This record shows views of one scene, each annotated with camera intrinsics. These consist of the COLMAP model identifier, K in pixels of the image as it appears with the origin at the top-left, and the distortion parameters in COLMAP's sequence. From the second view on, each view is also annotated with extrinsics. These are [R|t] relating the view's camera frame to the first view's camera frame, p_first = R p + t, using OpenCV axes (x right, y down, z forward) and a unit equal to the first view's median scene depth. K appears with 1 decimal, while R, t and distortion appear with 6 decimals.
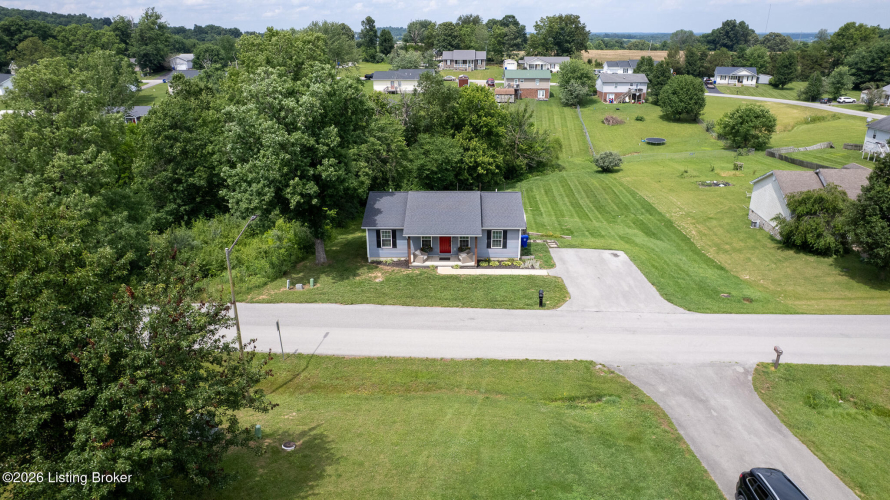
lens RADIAL K [[568.3, 0, 446.1], [0, 568.3, 250.9], [0, 0, 1]] dist [-0.061164, 0.050311]
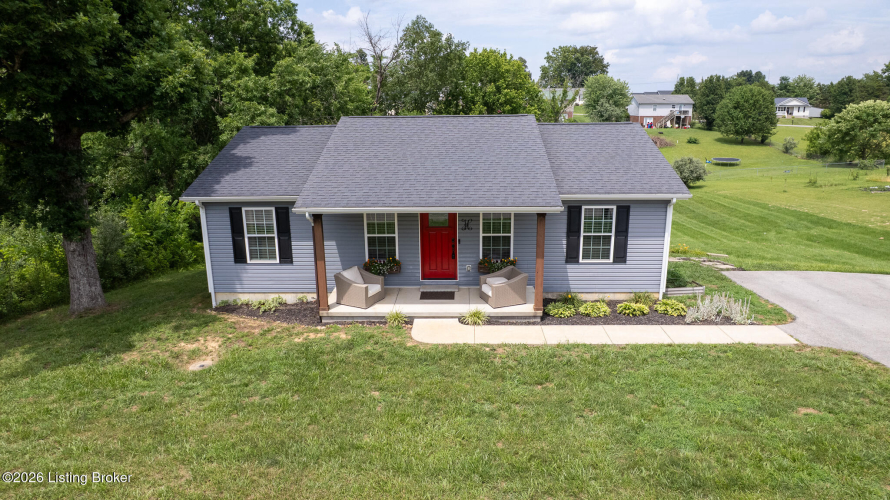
lens RADIAL K [[568.3, 0, 444.7], [0, 568.3, 245.2], [0, 0, 1]] dist [-0.061164, 0.050311]
pose [[0.999981, -0.003695, -0.004841, 0.003477], [0.003035, 0.991525, -0.129878, 0.027294], [0.005280, 0.129861, 0.991518, 0.675498]]
